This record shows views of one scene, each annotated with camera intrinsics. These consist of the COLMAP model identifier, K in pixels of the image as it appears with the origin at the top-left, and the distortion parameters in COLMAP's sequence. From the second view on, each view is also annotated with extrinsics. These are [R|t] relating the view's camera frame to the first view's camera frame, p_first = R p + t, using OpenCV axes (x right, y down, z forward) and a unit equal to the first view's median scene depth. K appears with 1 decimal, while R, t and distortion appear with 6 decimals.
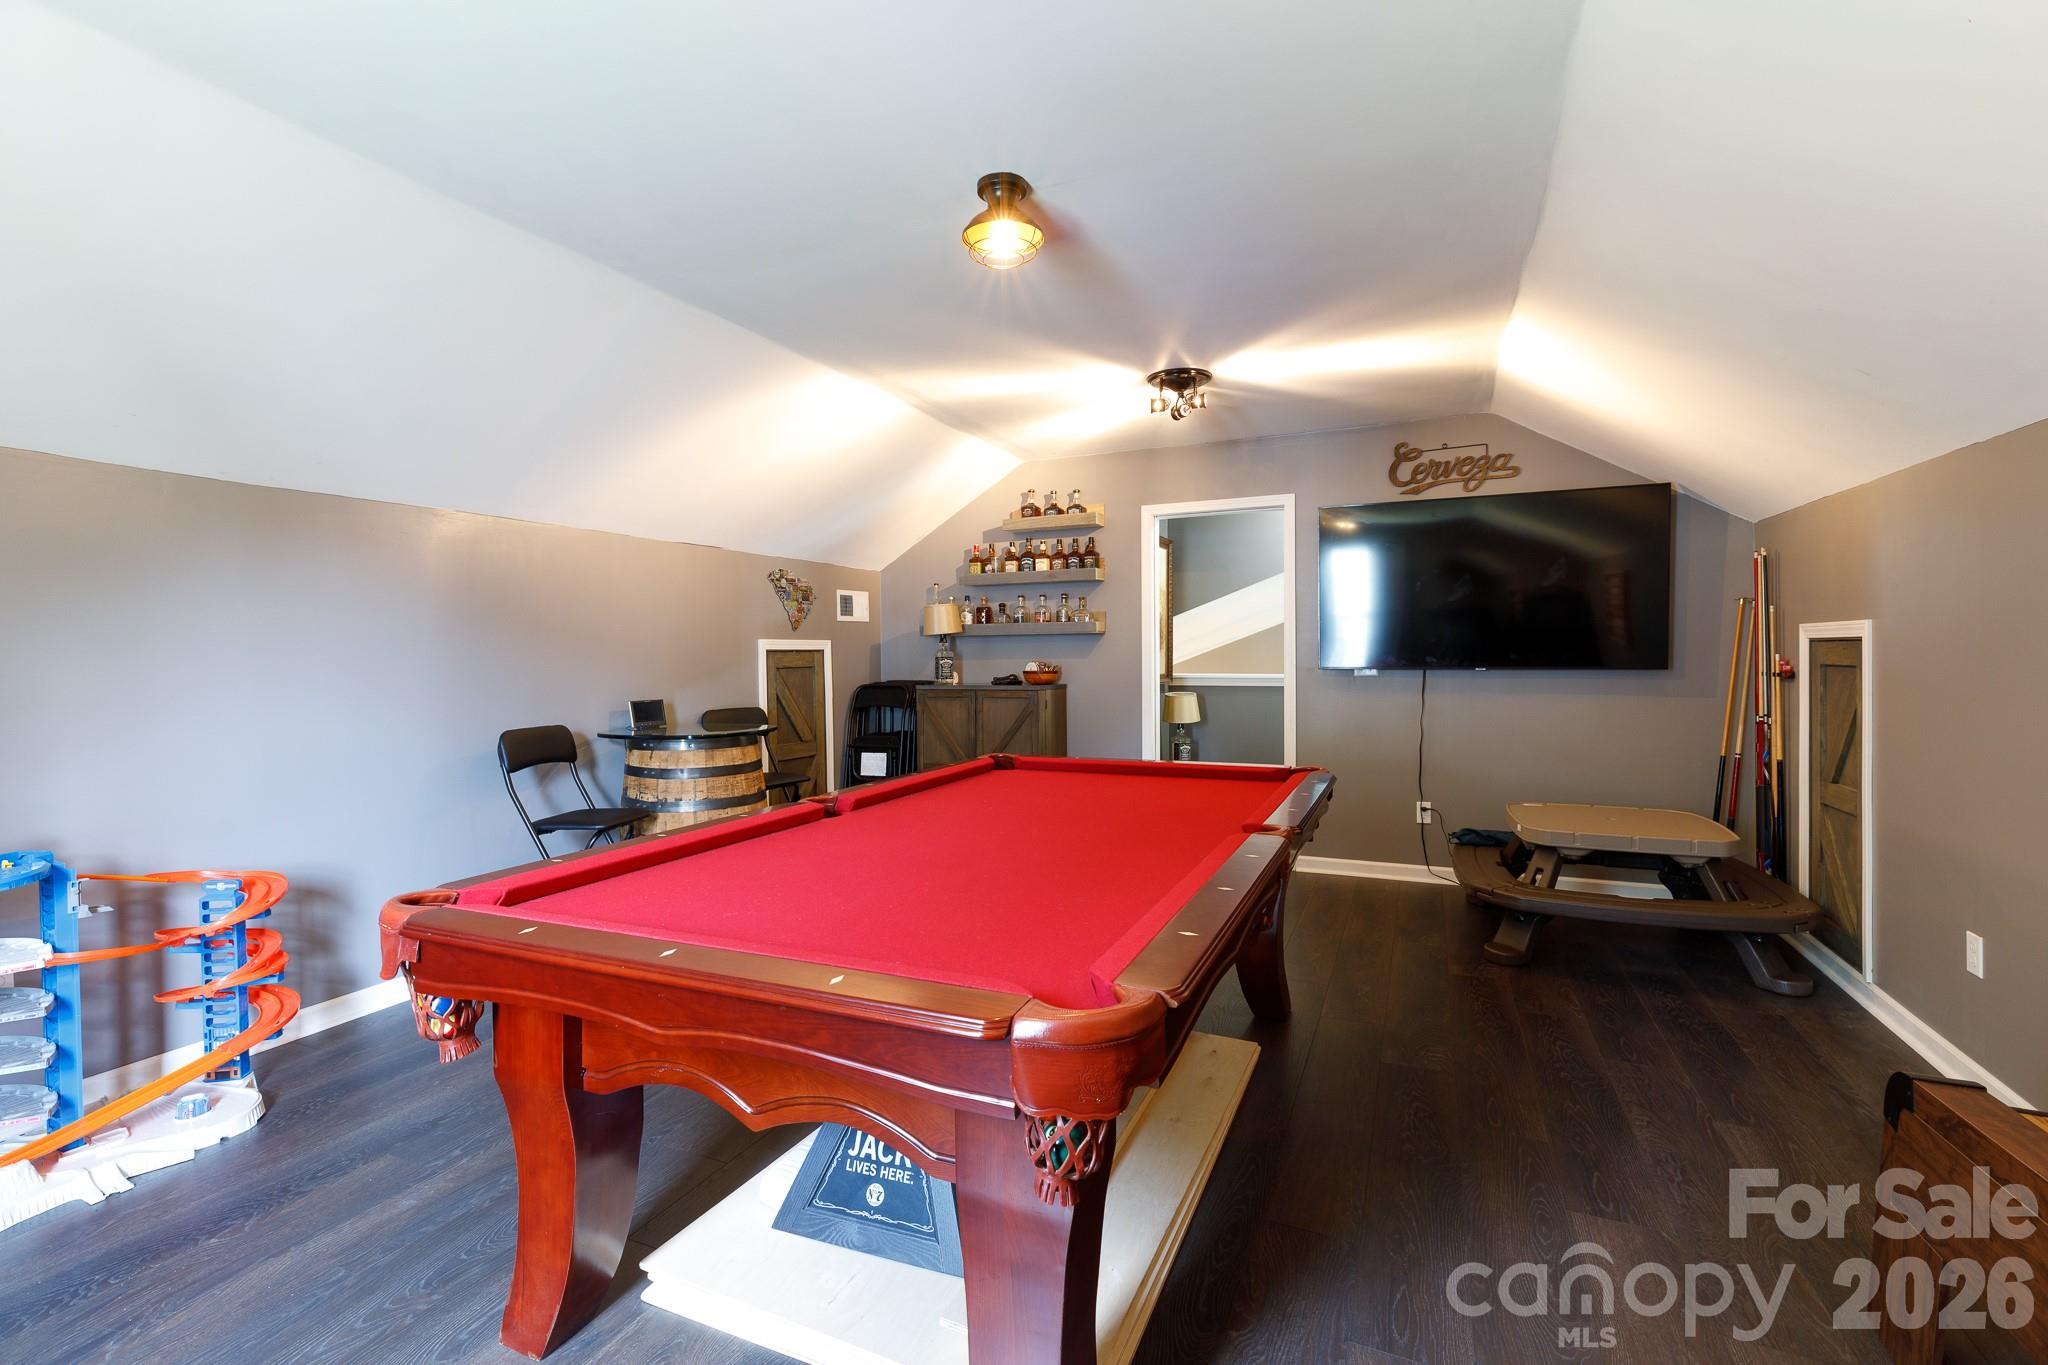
lens RADIAL K [[927.0, 0, 1011.4], [0, 927.0, 674.8], [0, 0, 1]] dist [0.003805, -0.000856]
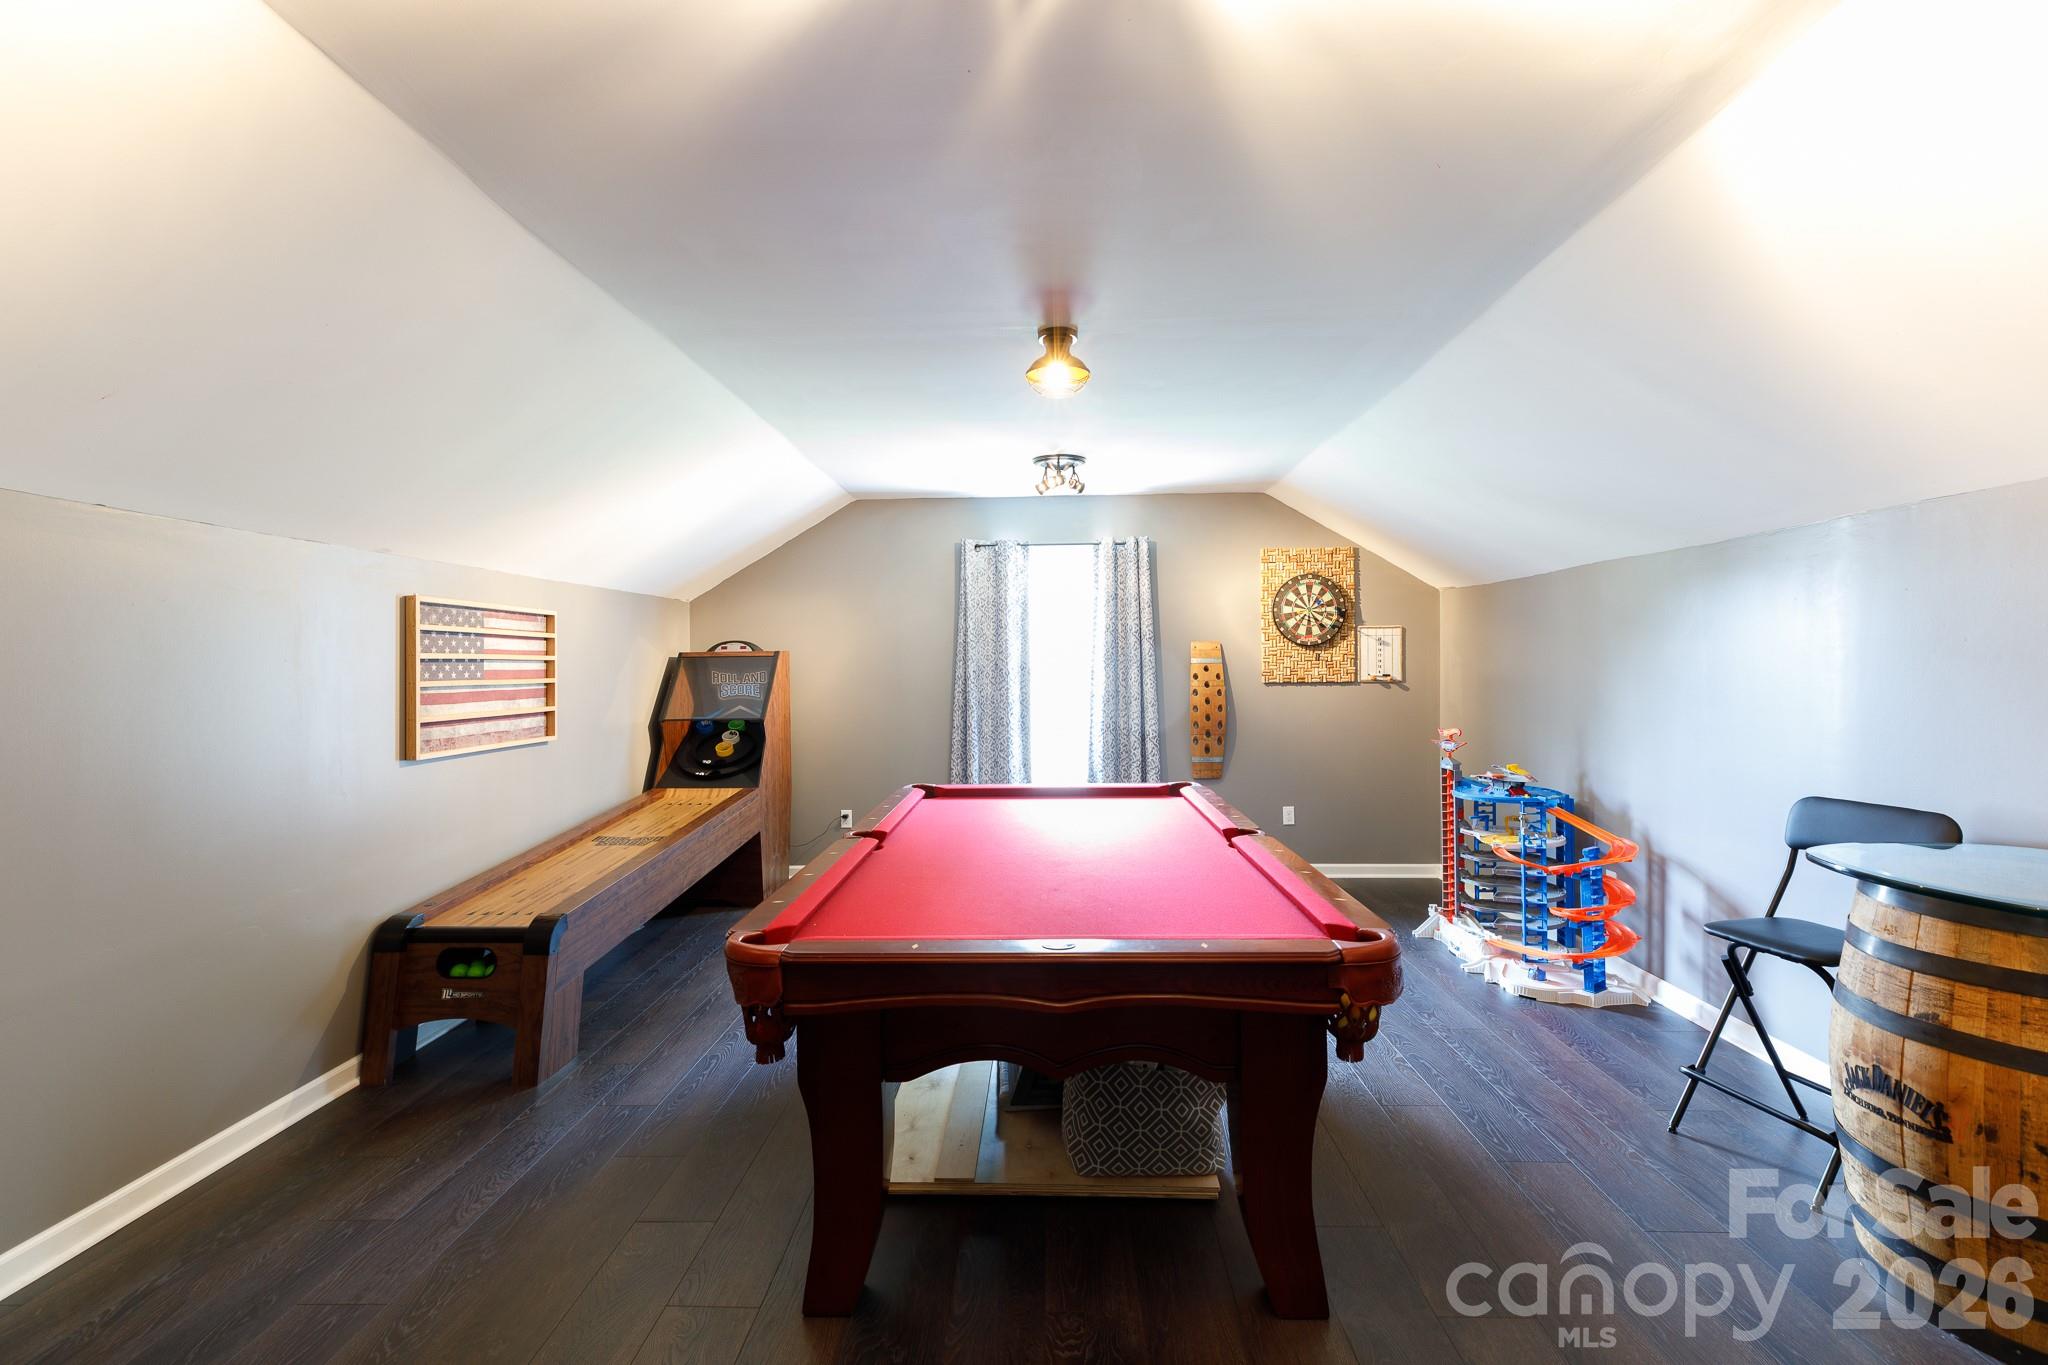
lens RADIAL K [[927.0, 0, 1026.2], [0, 927.0, 680.5], [0, 0, 1]] dist [0.003805, -0.000856]
pose [[-0.924961, 0.024857, -0.379249, 0.260873], [0.008908, 0.999003, 0.043752, -0.056232], [0.379958, 0.037091, -0.924260, 1.084436]]
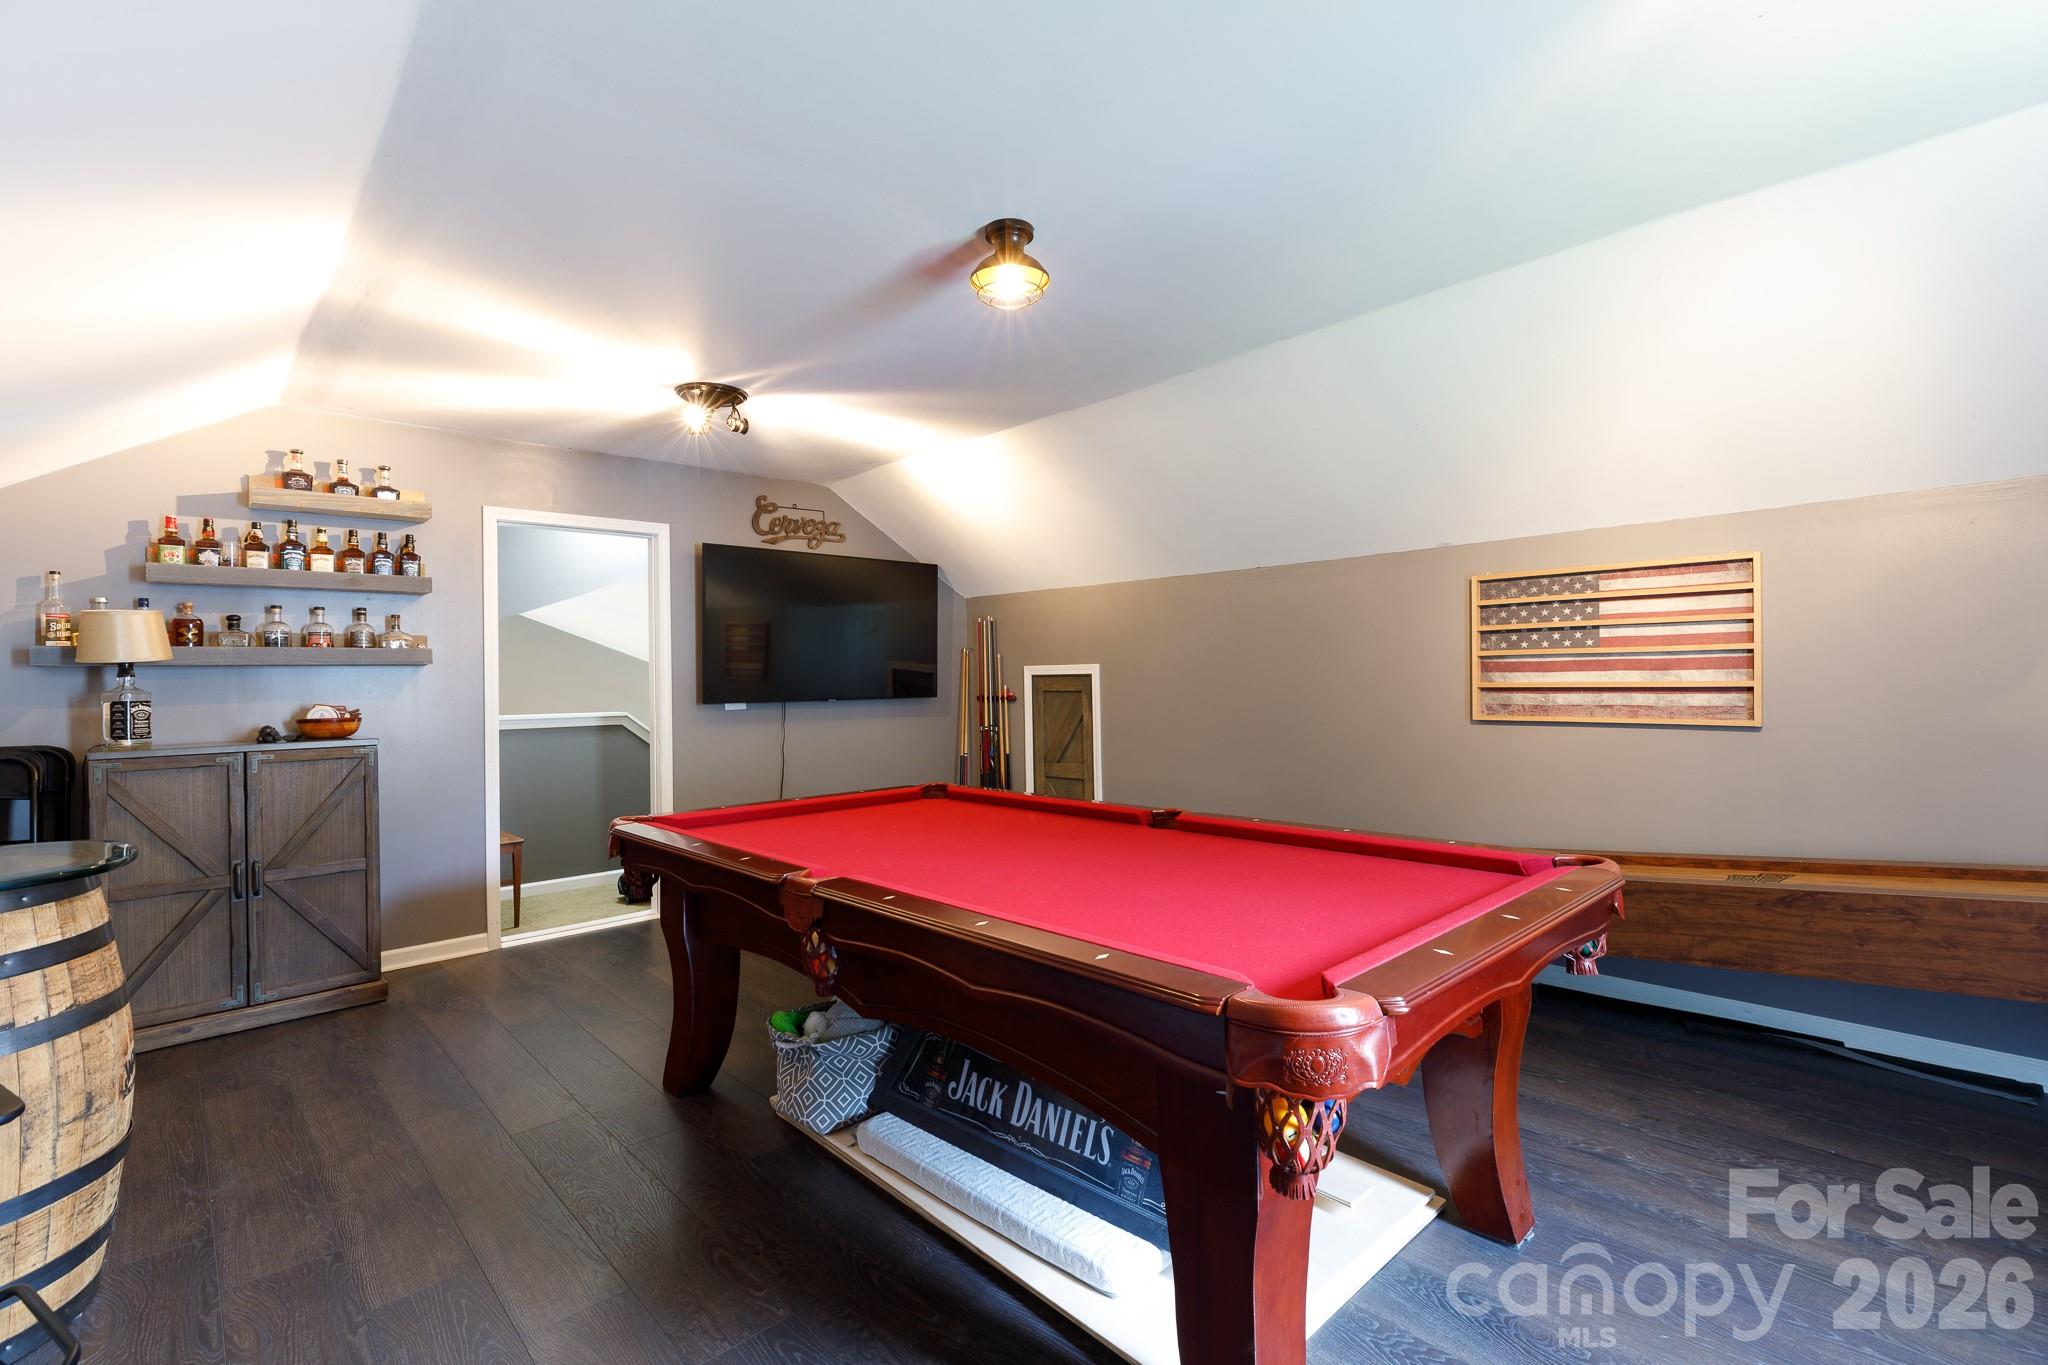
lens RADIAL K [[927.0, 0, 1033.3], [0, 927.0, 672.8], [0, 0, 1]] dist [0.003805, -0.000856]
pose [[0.370762, 0.008839, 0.928686, -0.475544], [0.035491, 0.999089, -0.023678, -0.003856], [-0.928050, 0.041739, 0.370111, 0.308215]]
